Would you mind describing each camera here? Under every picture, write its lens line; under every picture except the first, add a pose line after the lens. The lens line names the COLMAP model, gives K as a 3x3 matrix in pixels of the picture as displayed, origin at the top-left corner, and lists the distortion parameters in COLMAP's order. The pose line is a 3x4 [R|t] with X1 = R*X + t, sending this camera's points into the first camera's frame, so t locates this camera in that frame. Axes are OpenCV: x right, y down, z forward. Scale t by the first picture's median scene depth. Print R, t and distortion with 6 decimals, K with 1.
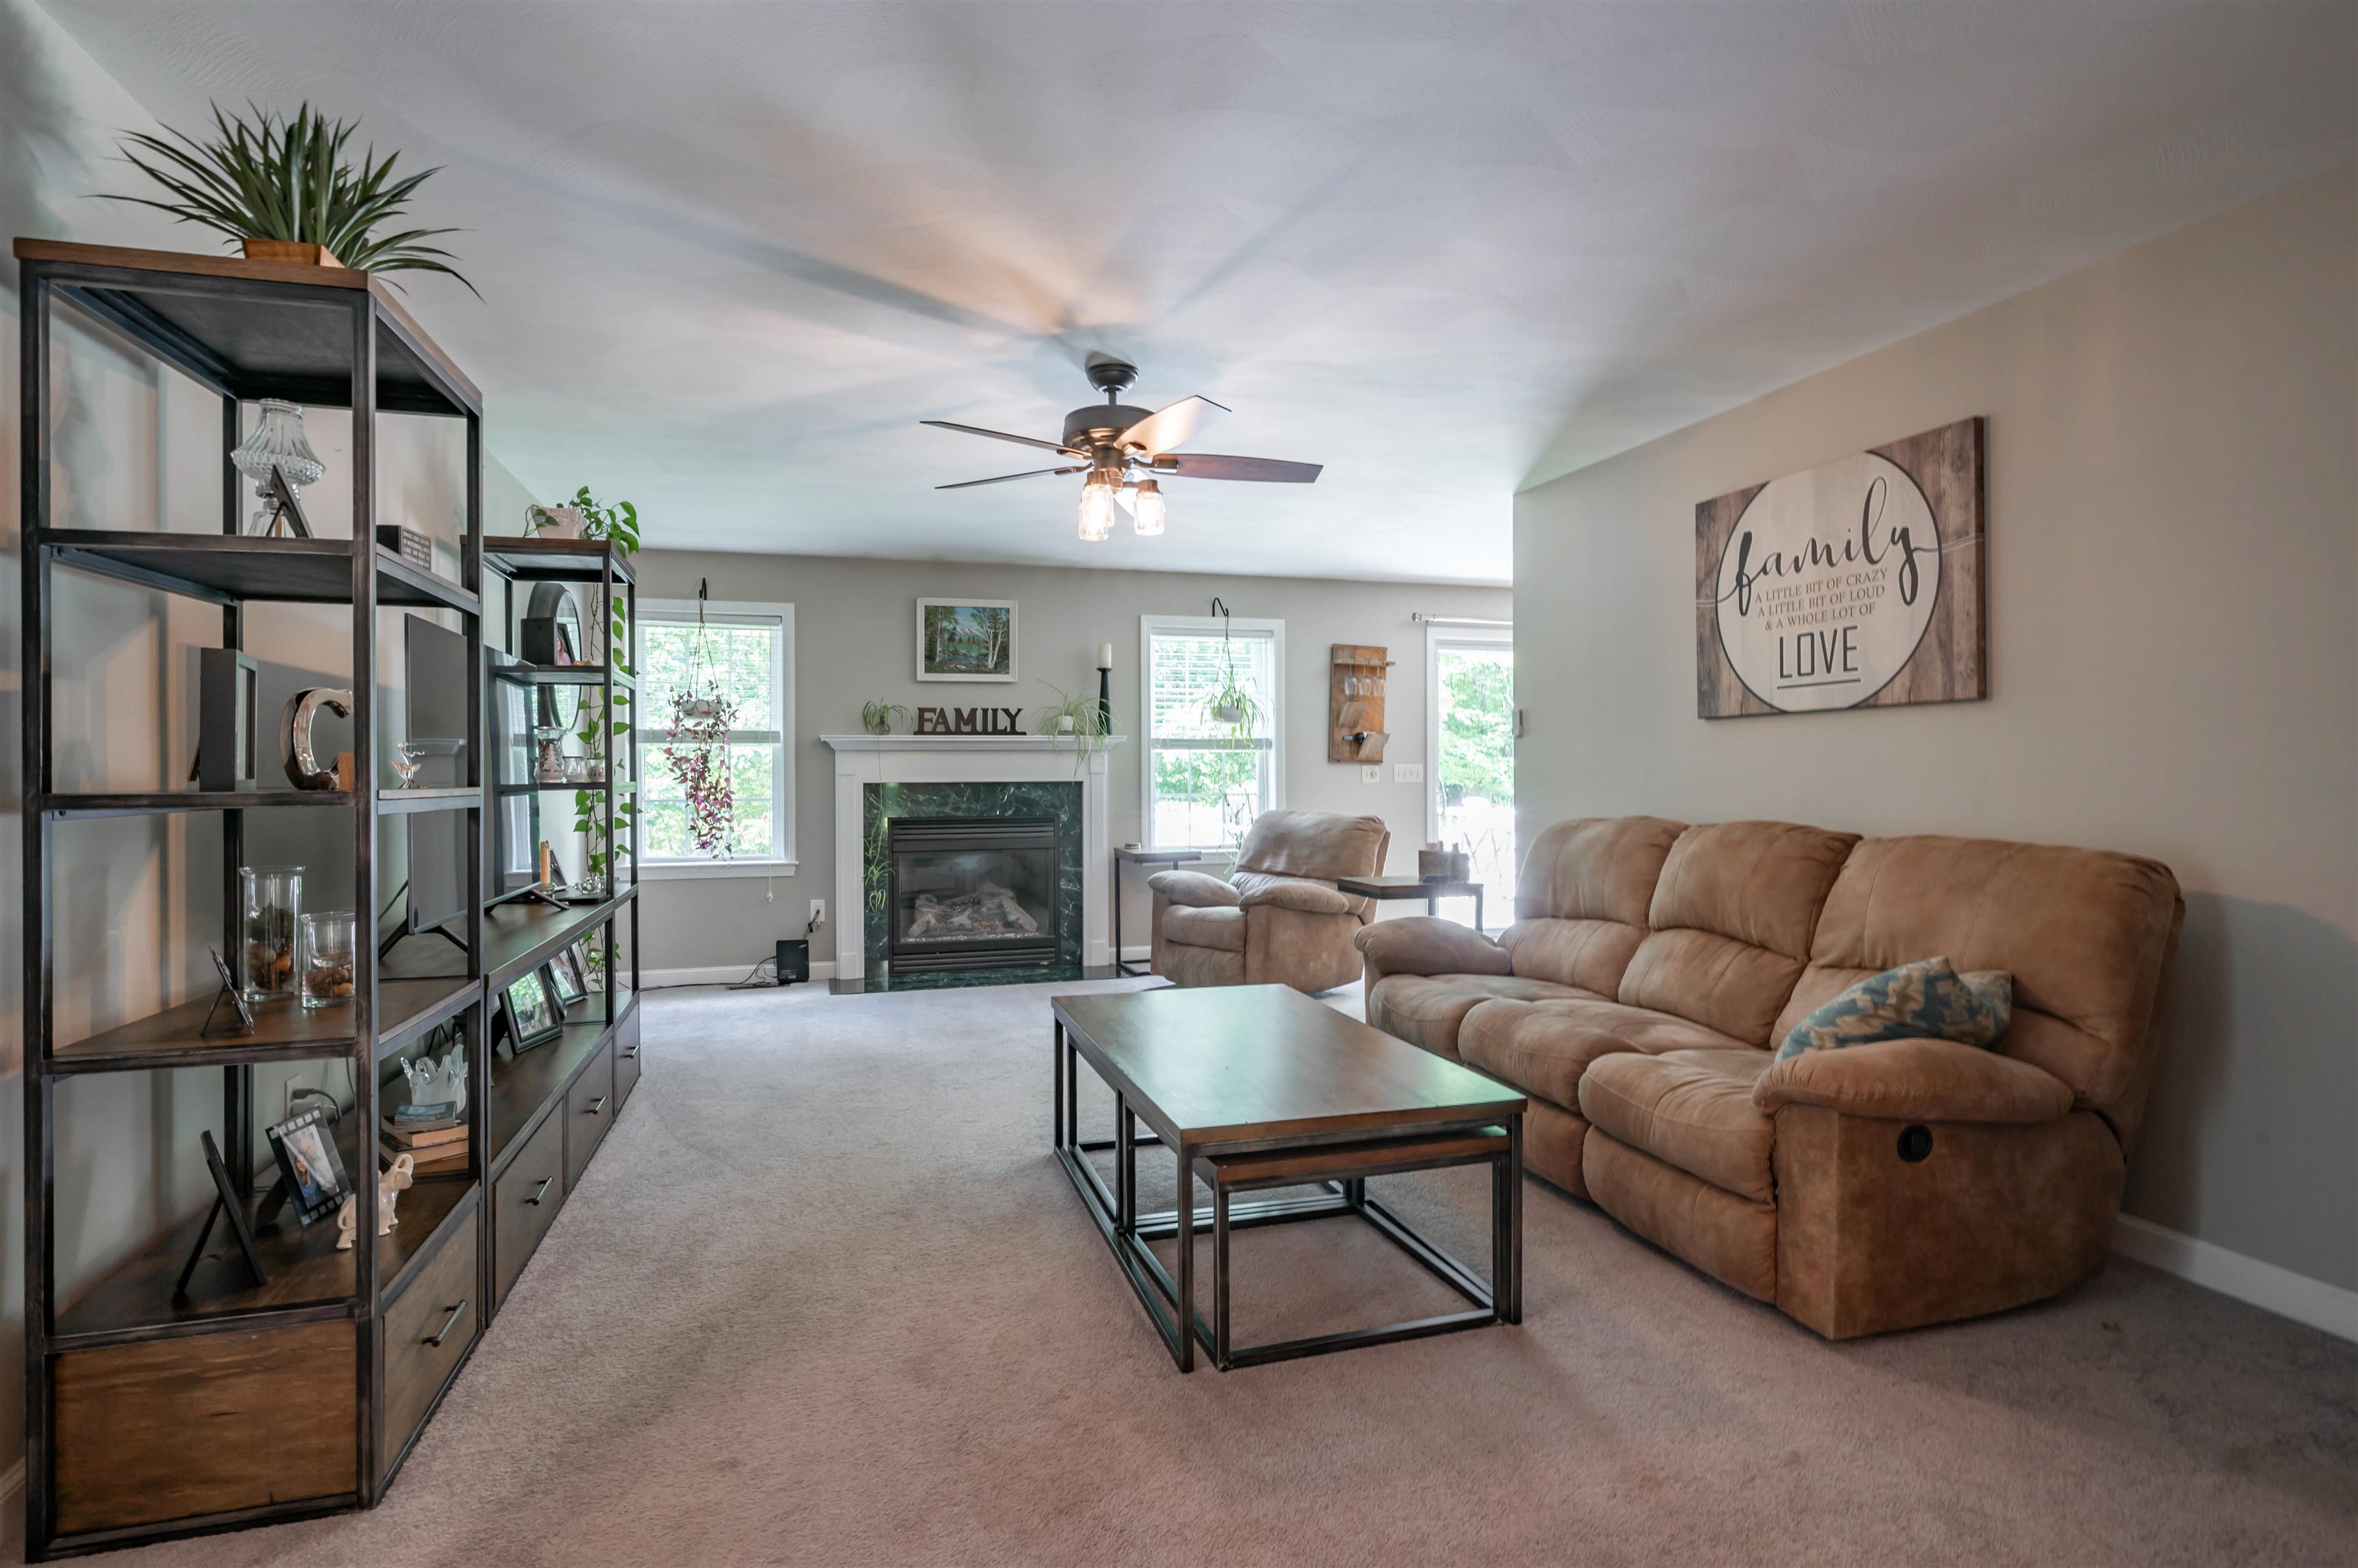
lens RADIAL K [[1162.6, 0, 1137.2], [0, 1162.6, 772.0], [0, 0, 1]] dist [-0.005173, 0.000280]
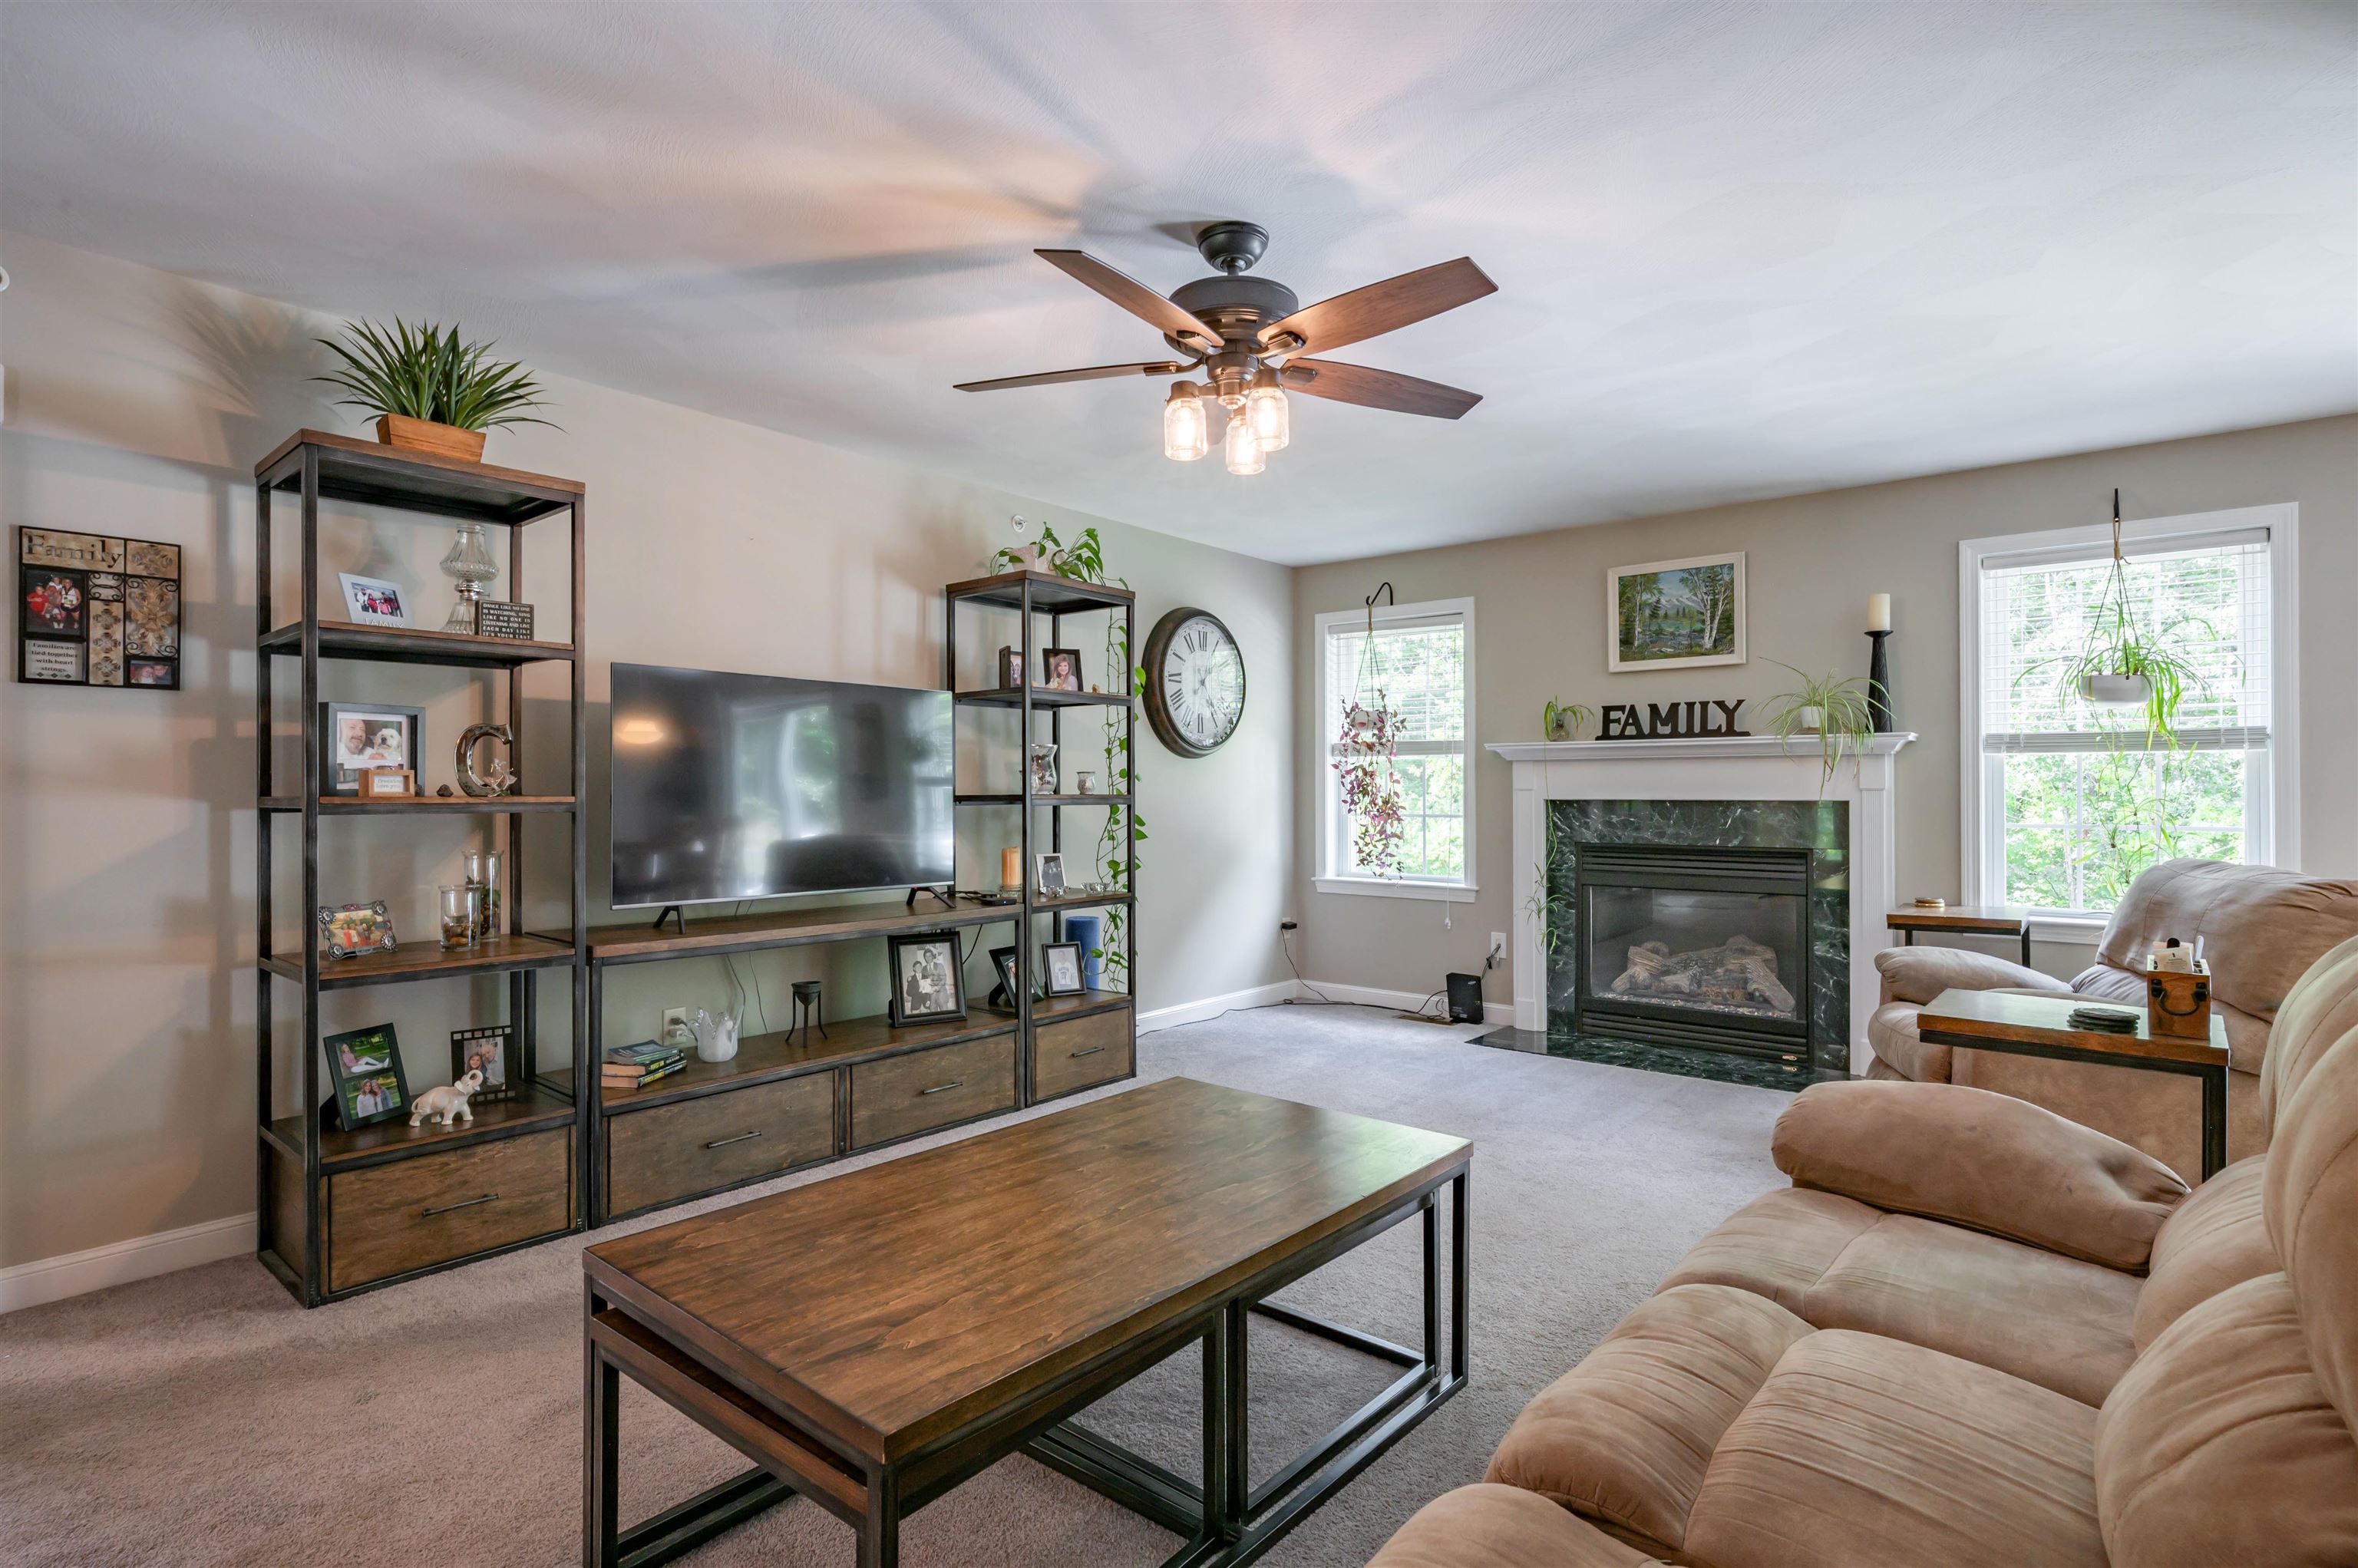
lens RADIAL K [[1162.6, 0, 1178.9], [0, 1162.6, 783.0], [0, 0, 1]] dist [-0.005173, 0.000280]
pose [[0.559726, 0.000591, -0.828678, 0.308069], [-0.003139, 0.999994, -0.001407, -0.000376], [0.828672, 0.003388, 0.559724, 0.307622]]
